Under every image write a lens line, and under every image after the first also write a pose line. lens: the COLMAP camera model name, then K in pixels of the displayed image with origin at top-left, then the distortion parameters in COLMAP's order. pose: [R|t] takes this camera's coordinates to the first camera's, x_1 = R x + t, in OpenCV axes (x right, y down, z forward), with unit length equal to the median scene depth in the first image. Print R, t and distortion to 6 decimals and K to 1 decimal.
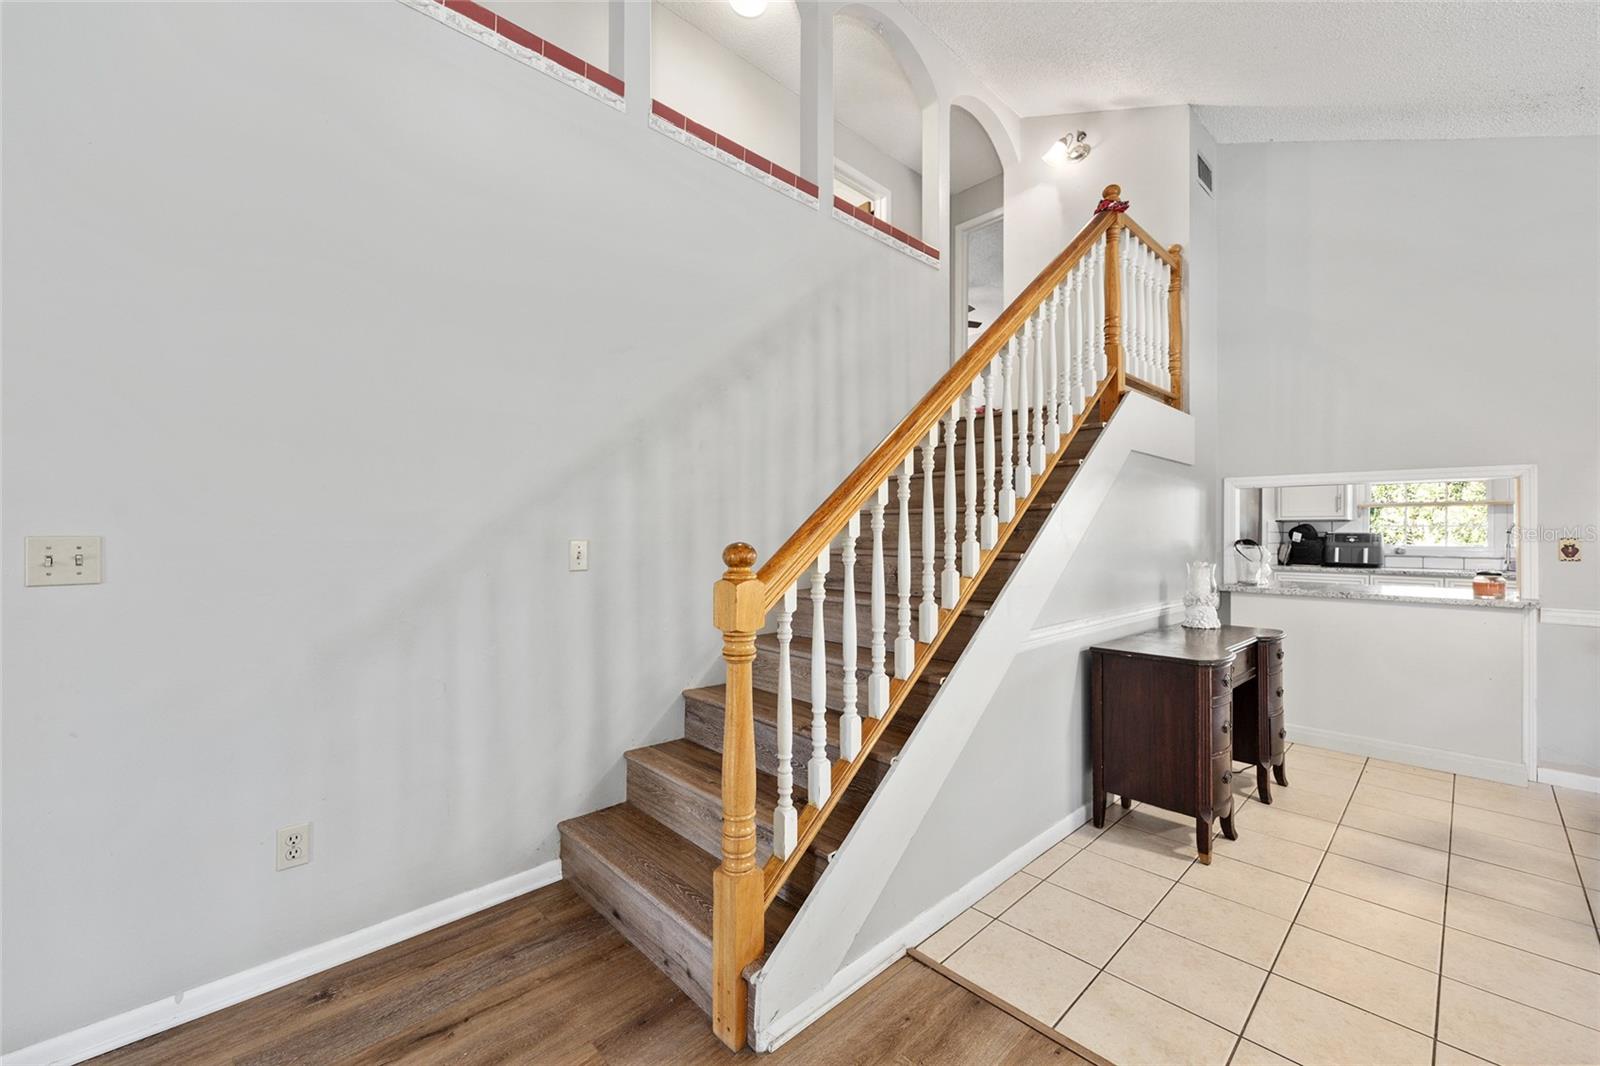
lens RADIAL K [[646.1, 0, 798.9], [0, 646.1, 535.6], [0, 0, 1]] dist [0.000354, 0.000087]
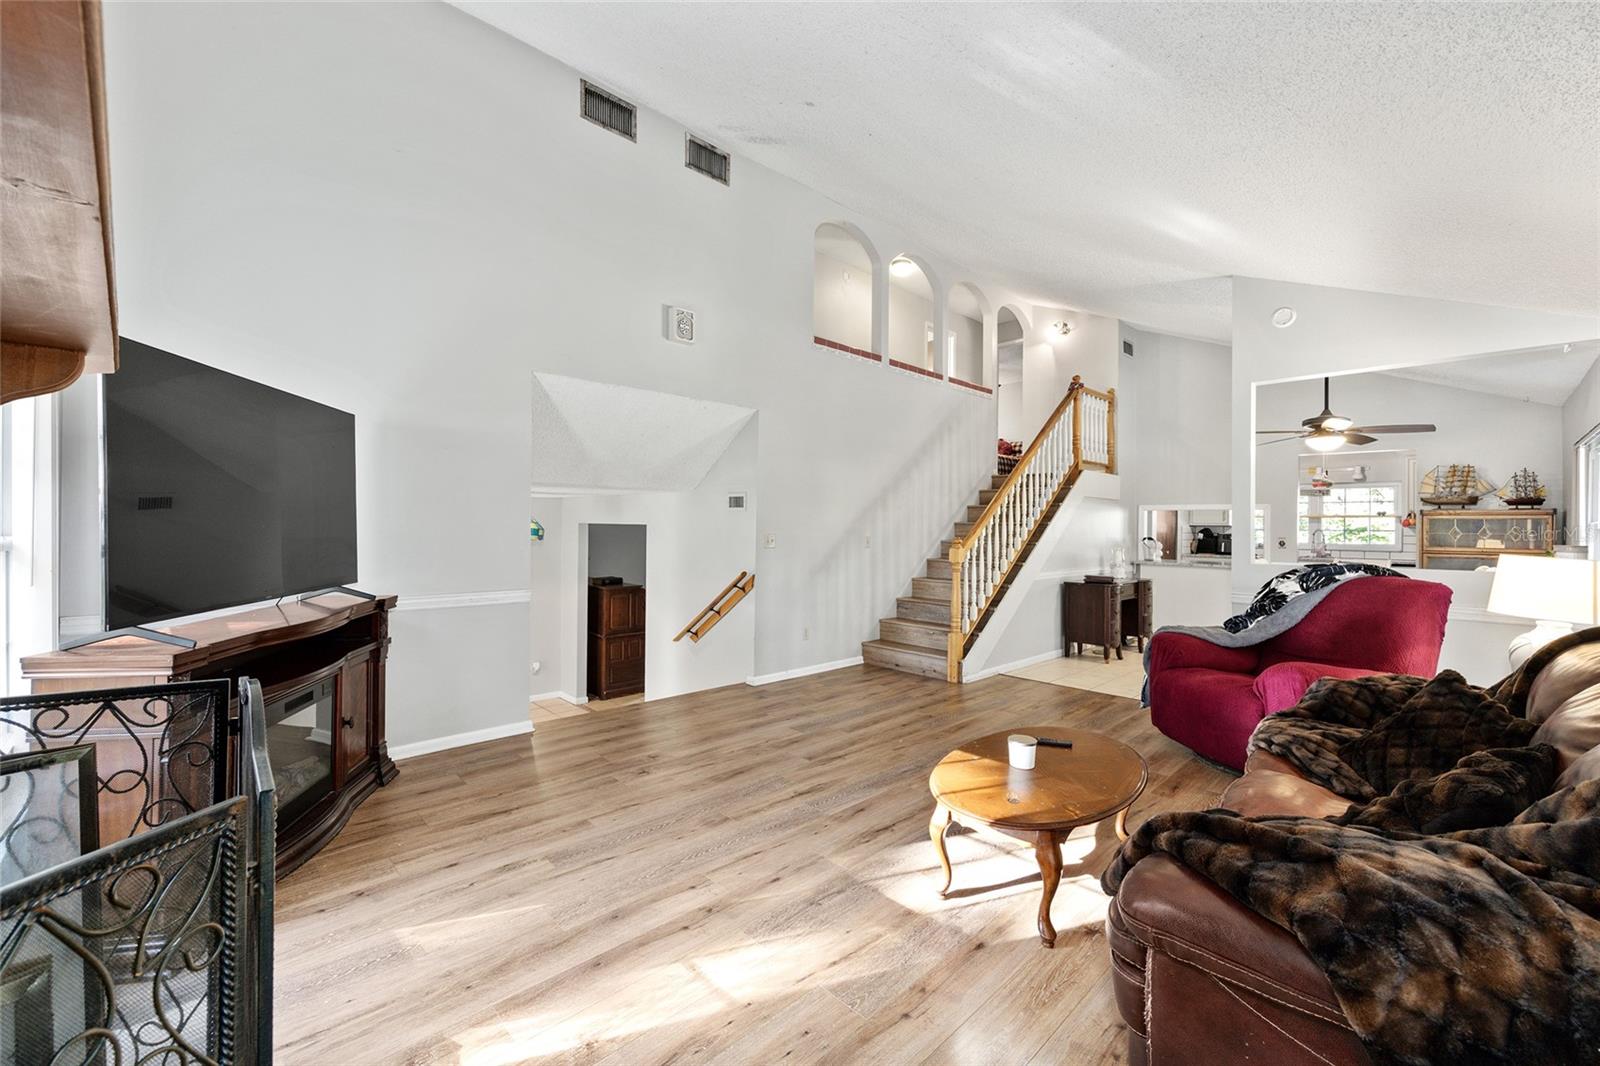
lens RADIAL K [[646.1, 0, 804.2], [0, 646.1, 527.8], [0, 0, 1]] dist [0.000354, 0.000087]
pose [[0.999933, 0.006432, 0.009609, -0.435644], [-0.006382, 0.999966, -0.005275, -0.006668], [-0.009643, 0.005214, 0.999940, -1.125986]]
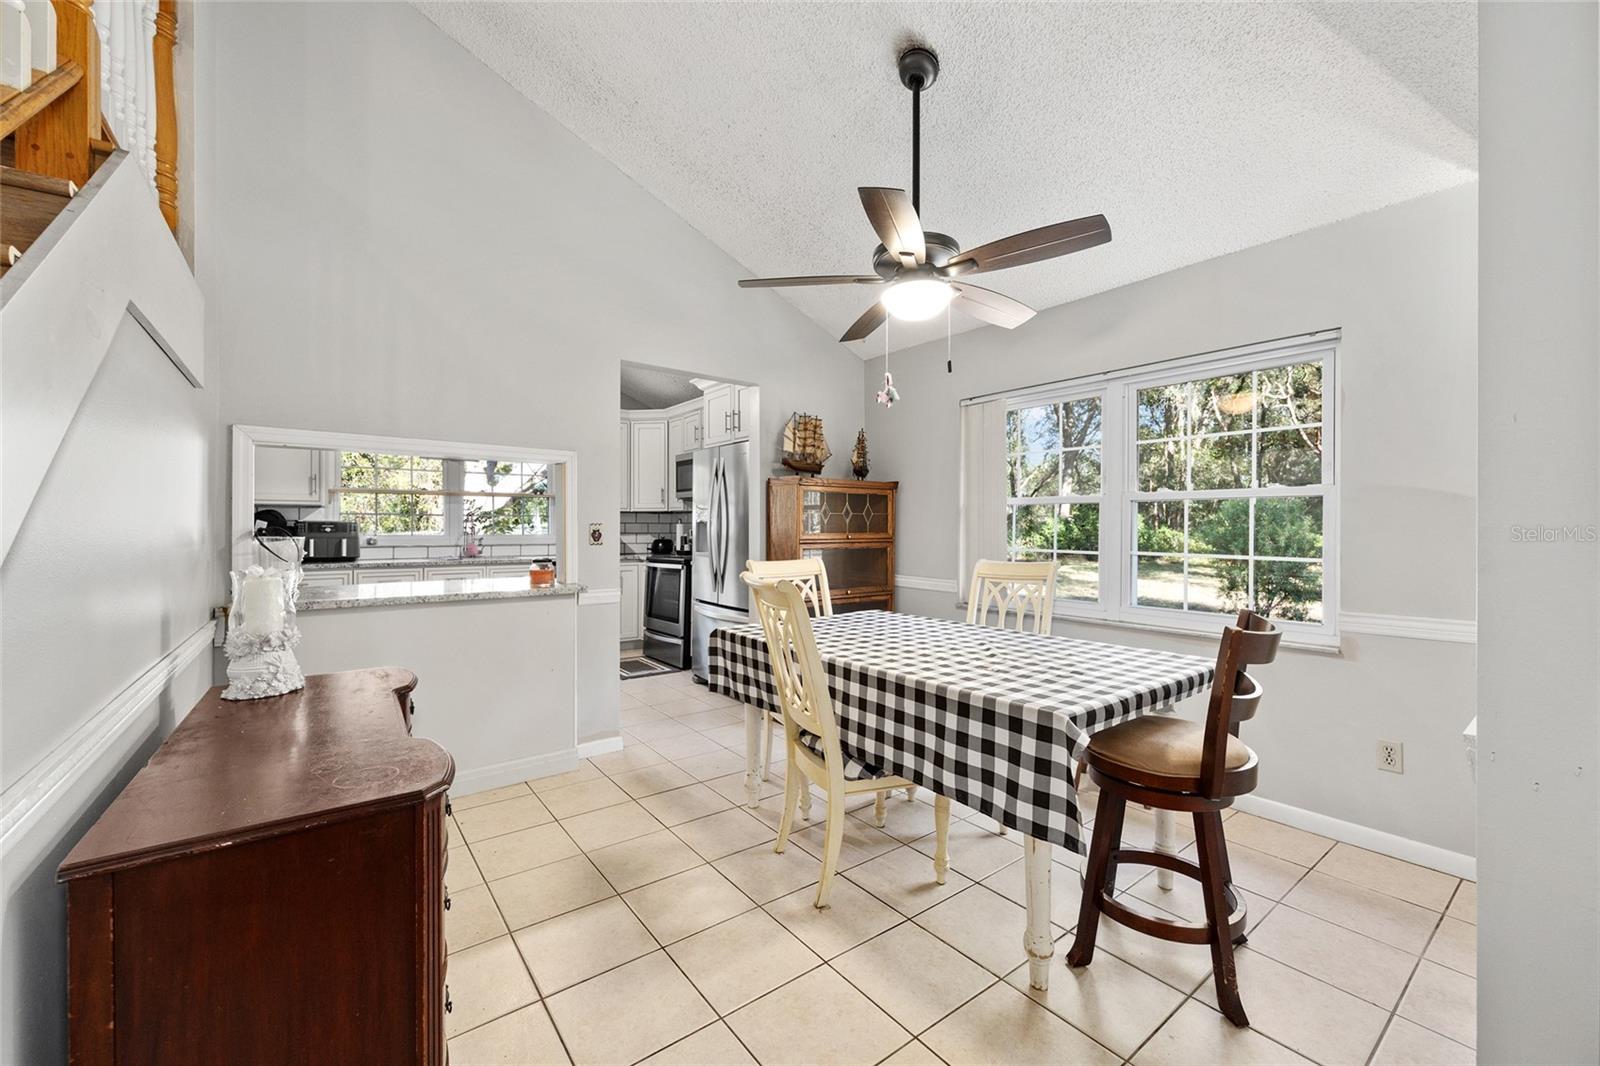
lens RADIAL K [[646.1, 0, 803.9], [0, 646.1, 531.9], [0, 0, 1]] dist [0.000354, 0.000087]
pose [[0.098232, -0.009706, 0.995116, 0.145234], [0.005444, 0.999943, 0.009216, 0.009116], [-0.995149, 0.004512, 0.098279, 0.517369]]
